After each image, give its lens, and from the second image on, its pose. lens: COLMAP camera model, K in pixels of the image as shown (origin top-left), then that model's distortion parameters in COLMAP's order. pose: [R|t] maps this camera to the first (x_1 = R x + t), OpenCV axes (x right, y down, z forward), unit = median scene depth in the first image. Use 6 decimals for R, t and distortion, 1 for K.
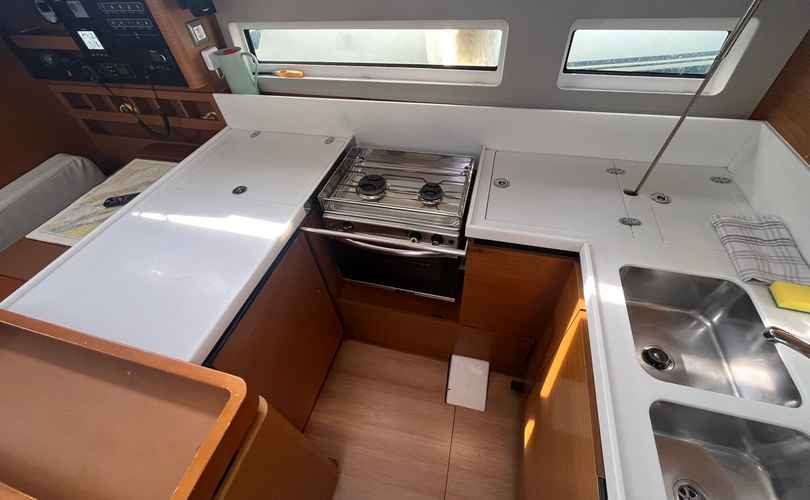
lens RADIAL K [[326.0, 0, 404.2], [0, 326.0, 248.7], [0, 0, 1]] dist [-0.002195, -0.000888]
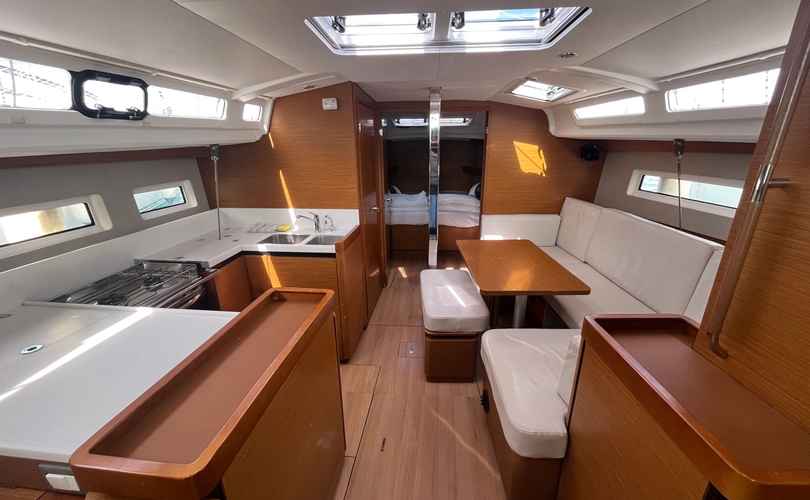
lens RADIAL K [[326.0, 0, 403.8], [0, 326.0, 250.8], [0, 0, 1]] dist [-0.002195, -0.000888]
pose [[-0.151976, -0.251757, 0.955783, -1.310293], [0.732898, 0.620106, 0.279874, 0.146281], [-0.663147, 0.743026, 0.090271, 0.003595]]
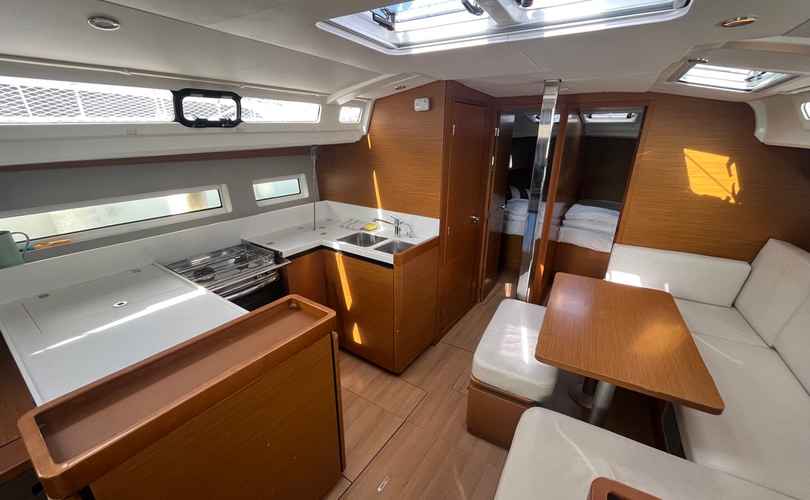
lens RADIAL K [[326.0, 0, 407.1], [0, 326.0, 251.3], [0, 0, 1]] dist [-0.002195, -0.000888]
pose [[0.328987, -0.265775, 0.906163, -1.078310], [0.668744, 0.743077, -0.024849, 0.386423], [-0.666745, 0.614166, 0.422198, -0.340748]]
